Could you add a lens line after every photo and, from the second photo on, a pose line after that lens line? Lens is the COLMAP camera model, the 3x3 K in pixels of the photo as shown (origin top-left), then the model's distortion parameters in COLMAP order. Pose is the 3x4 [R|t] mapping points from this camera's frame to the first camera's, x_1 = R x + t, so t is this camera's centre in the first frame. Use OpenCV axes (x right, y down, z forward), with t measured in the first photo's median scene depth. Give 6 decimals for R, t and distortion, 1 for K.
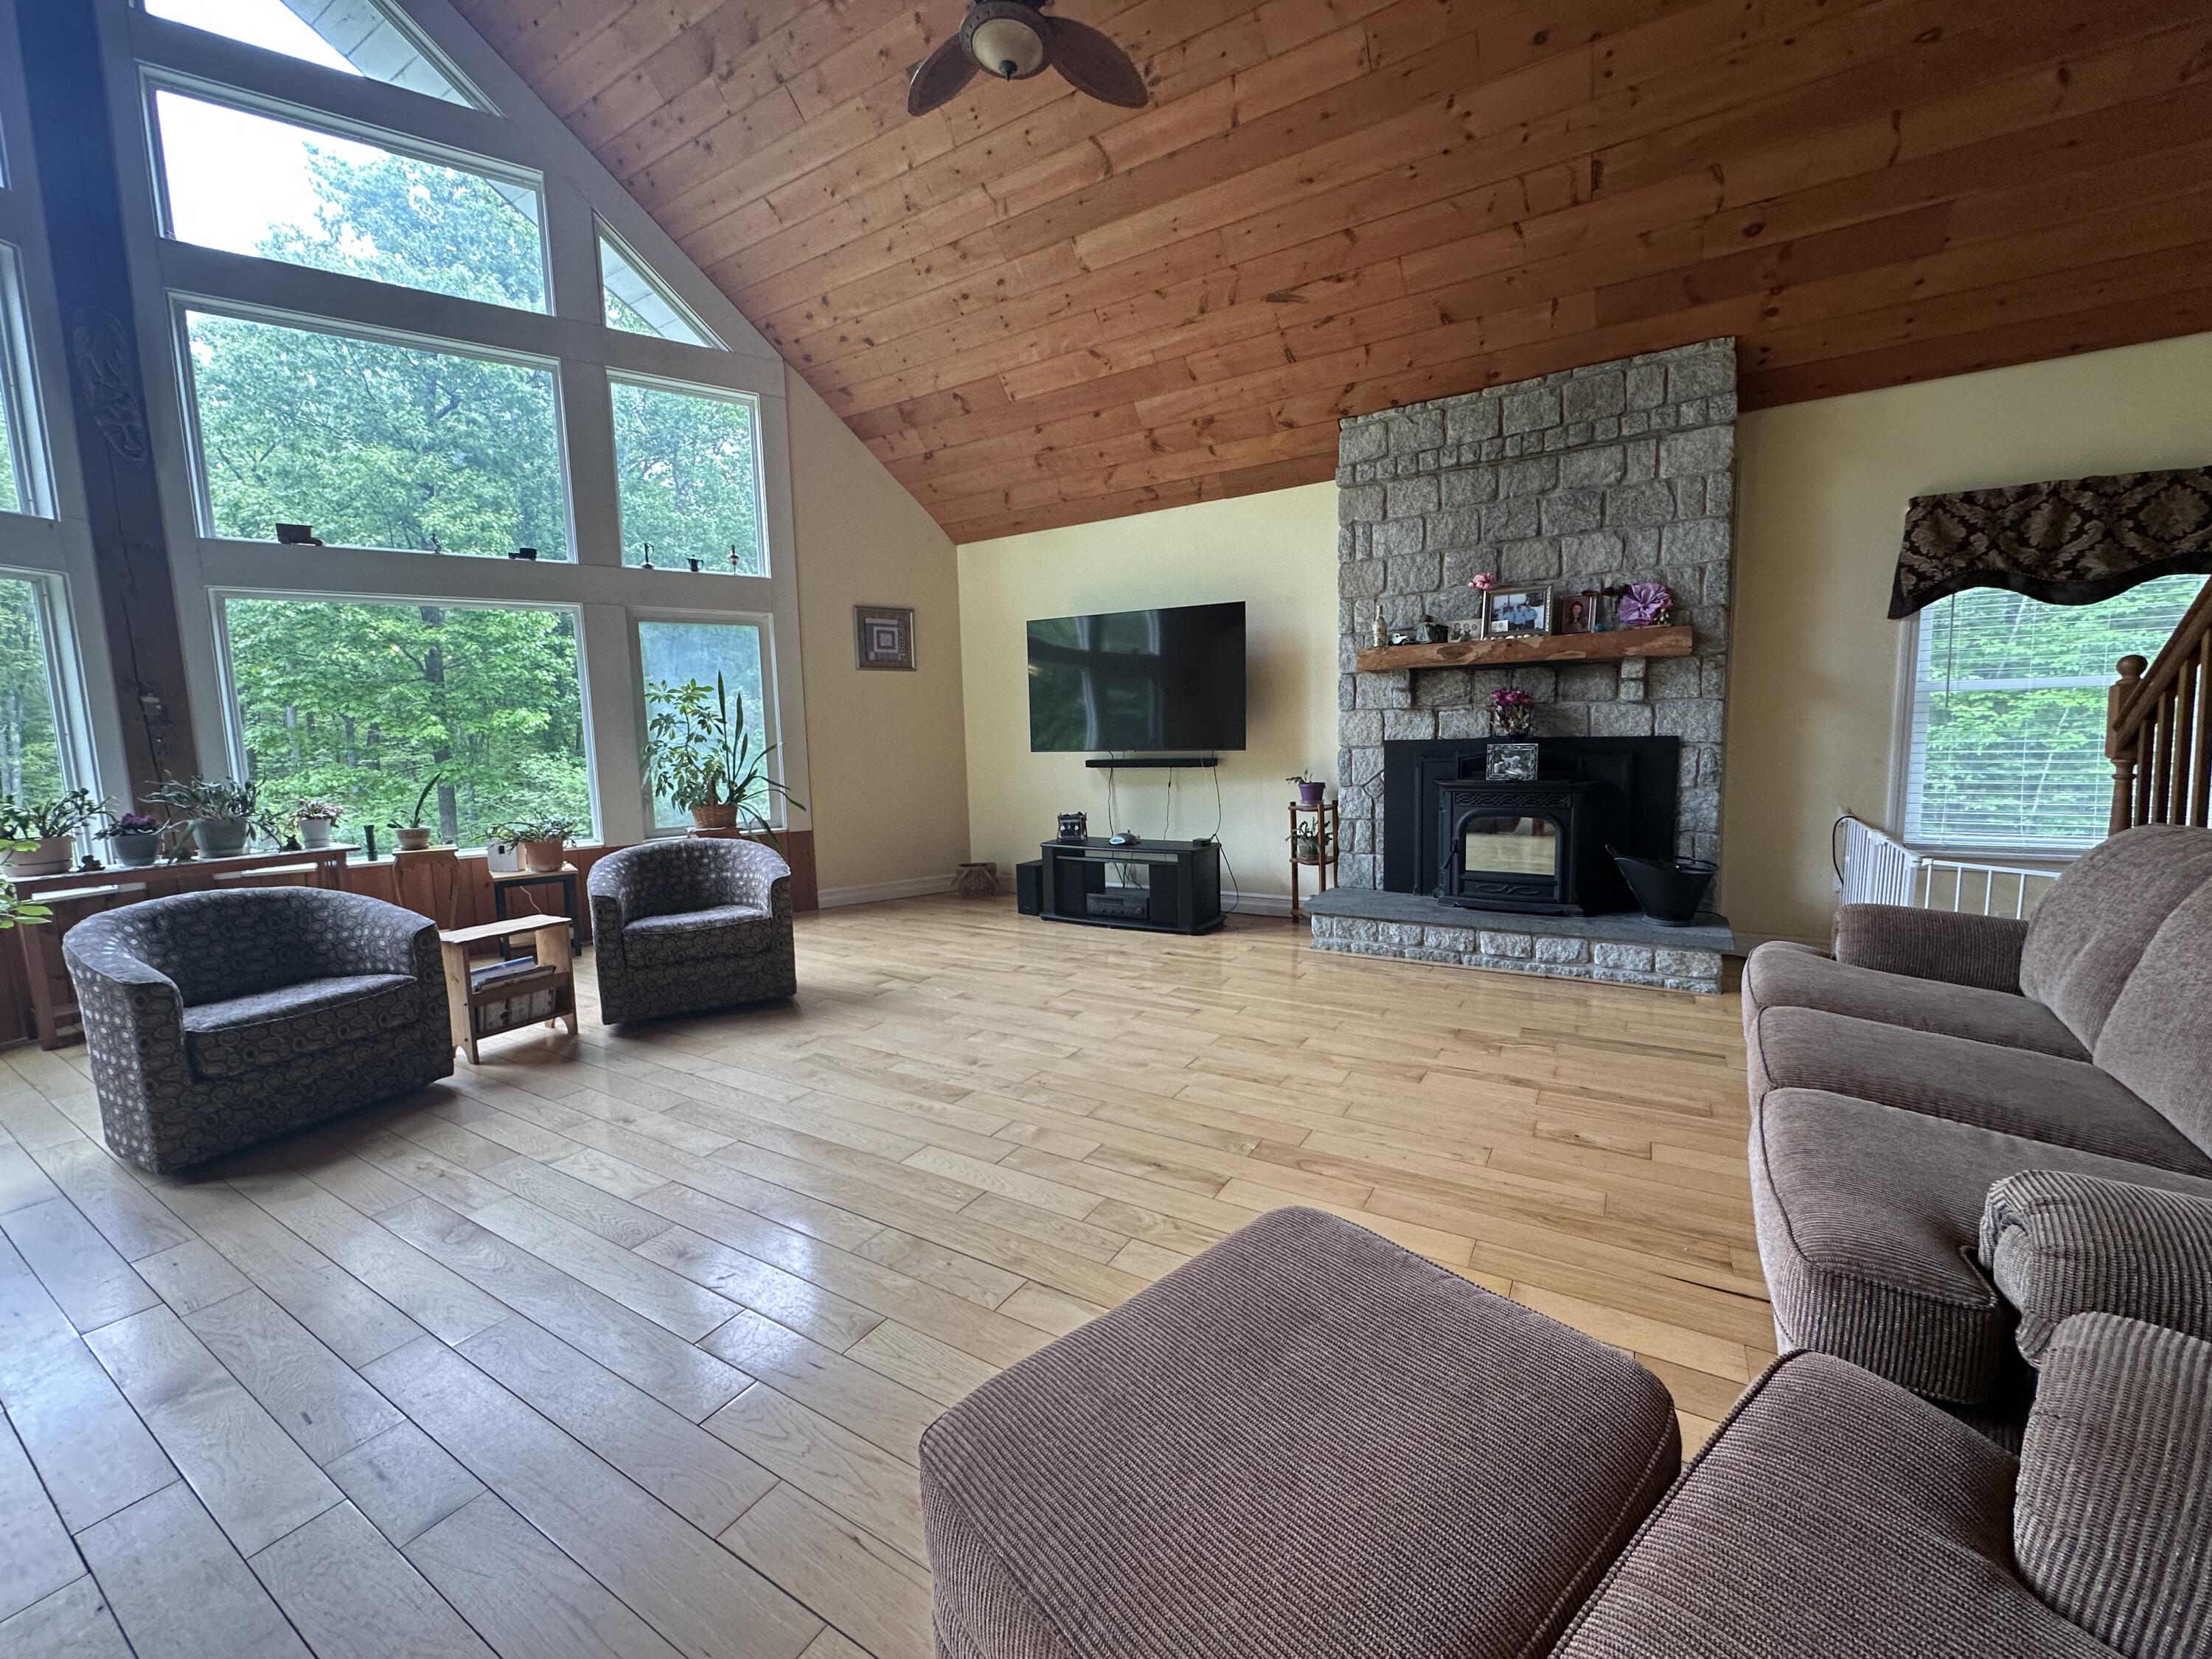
lens RADIAL K [[881.3, 0, 1106.4], [0, 881.3, 827.6], [0, 0, 1]] dist [-0.002991, 0.000364]
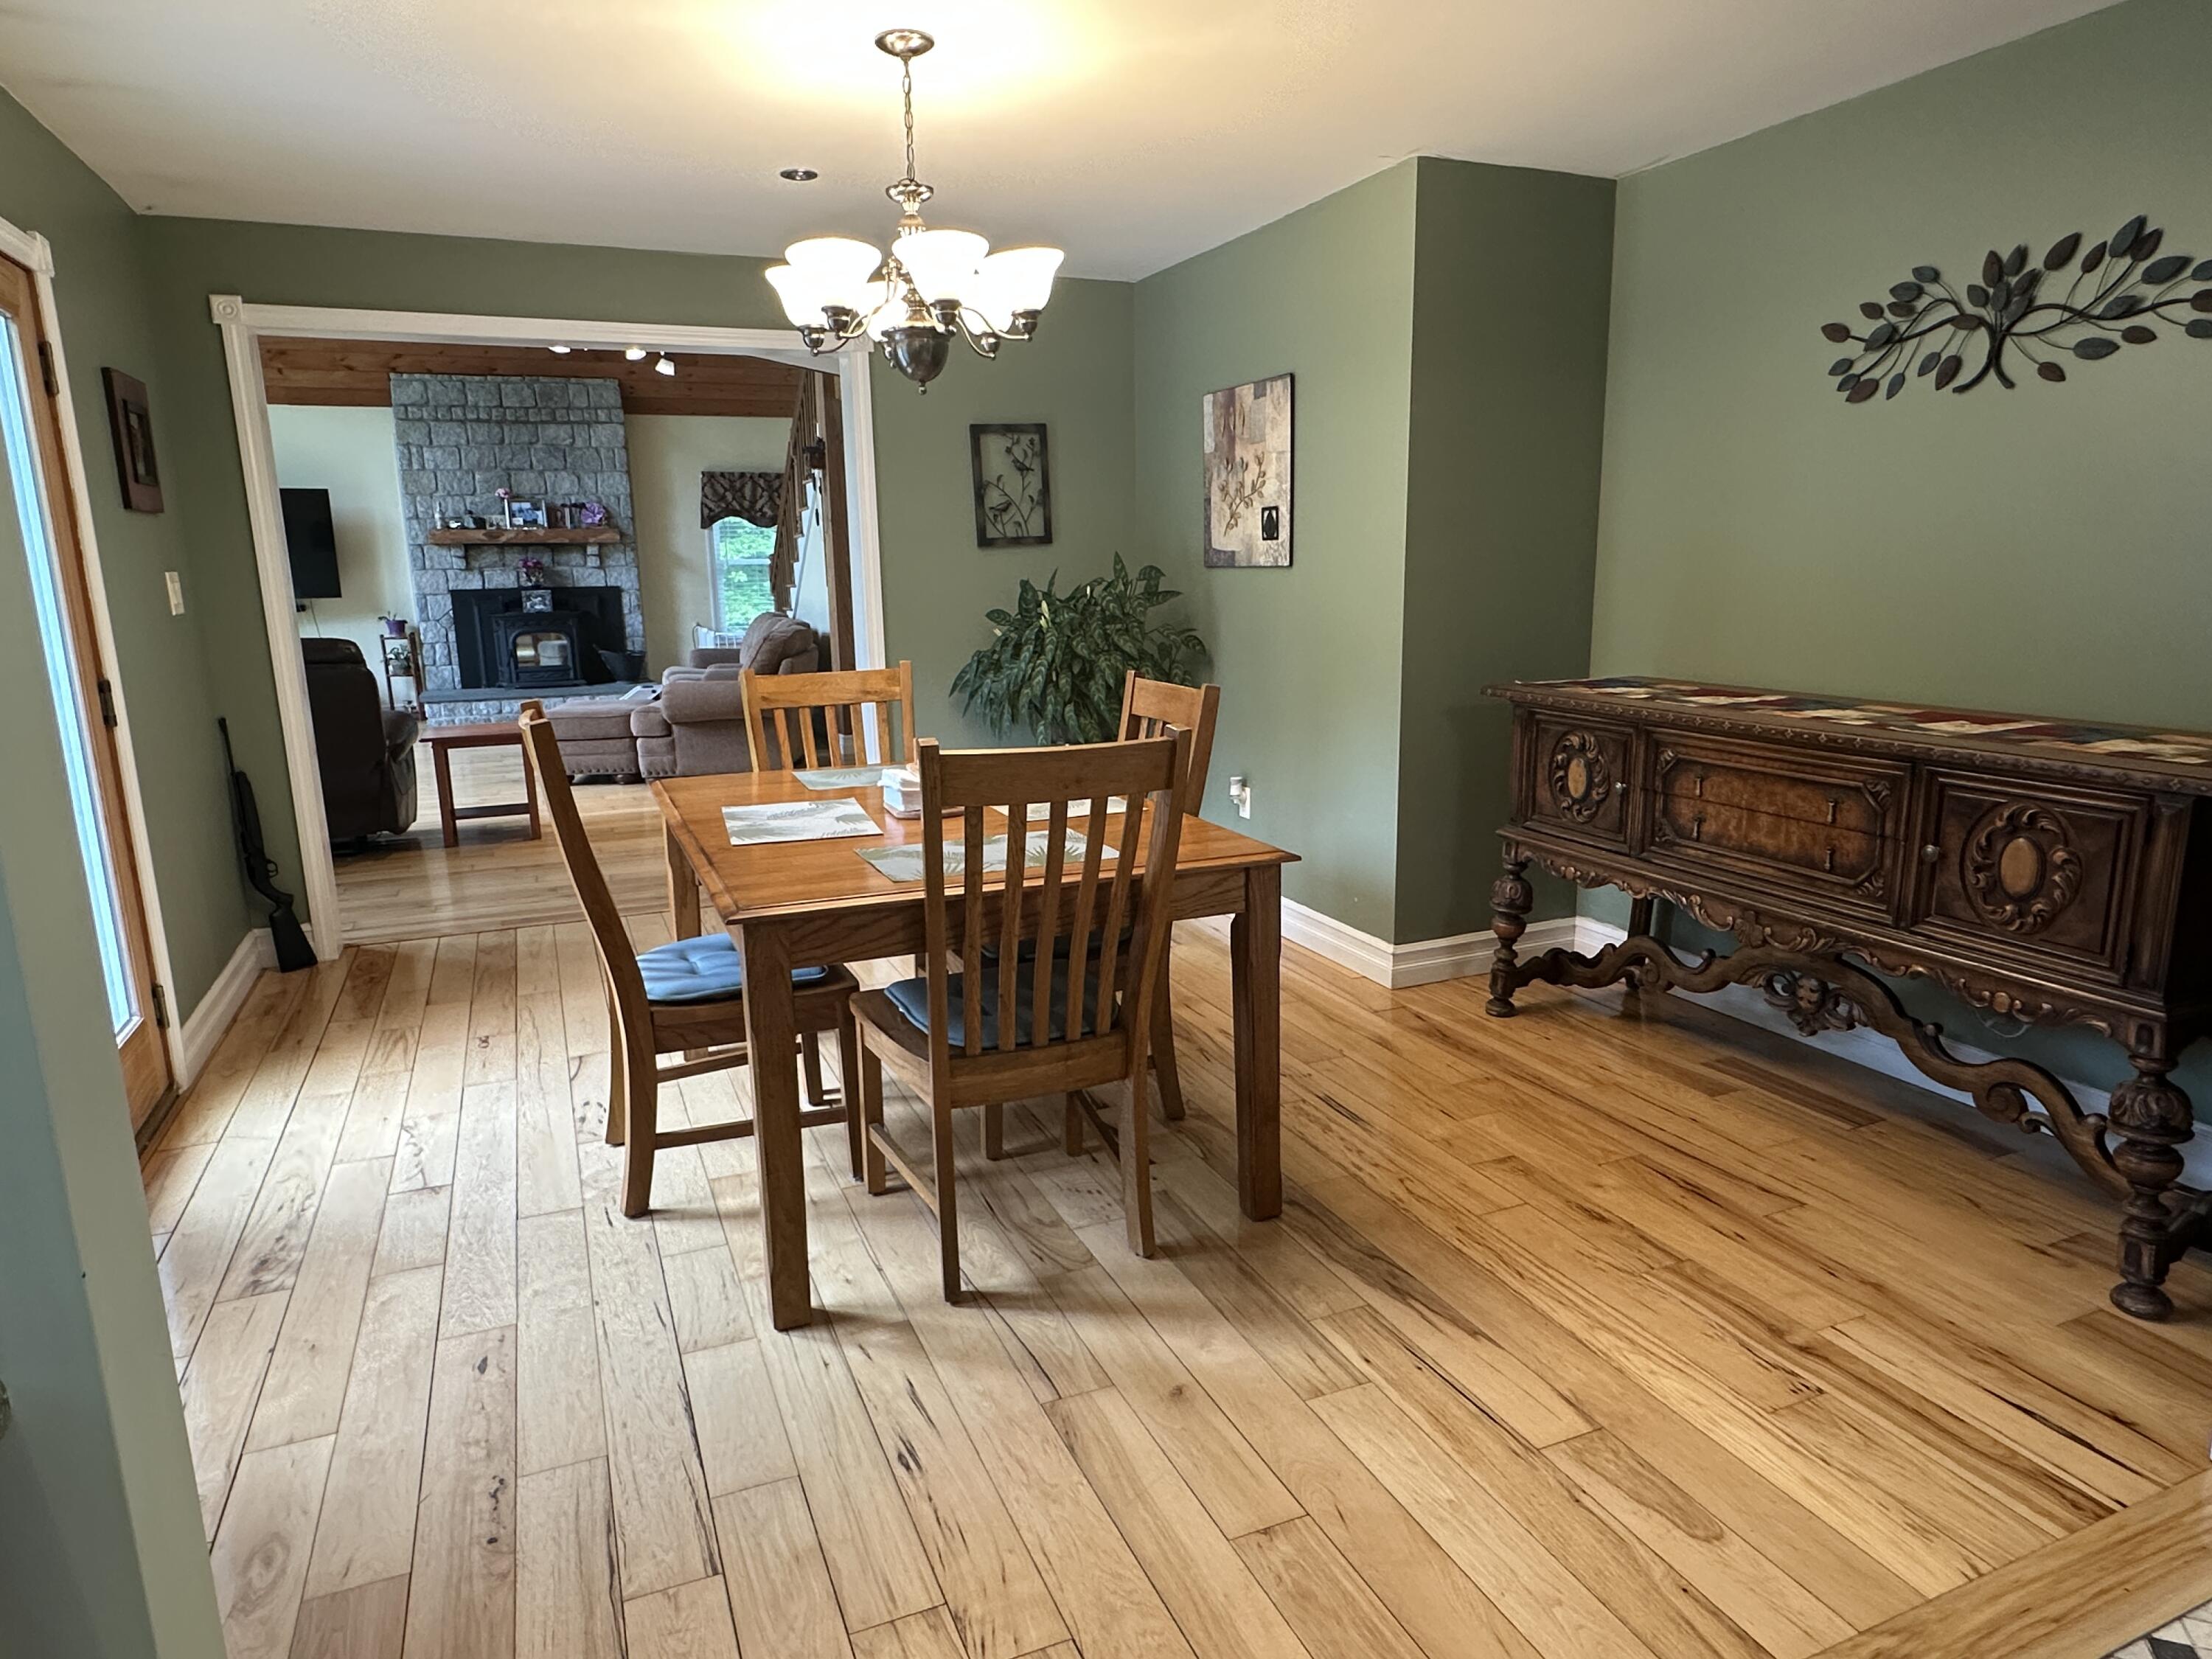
lens RADIAL K [[1337.3, 0, 1093.7], [0, 1337.3, 840.7], [0, 0, 1]] dist [0.002005, 0.002531]
pose [[0.584168, -0.152192, 0.797236, -1.053752], [0.092227, 0.988347, 0.121097, 0.170340], [-0.806376, 0.002786, 0.591397, -1.418903]]
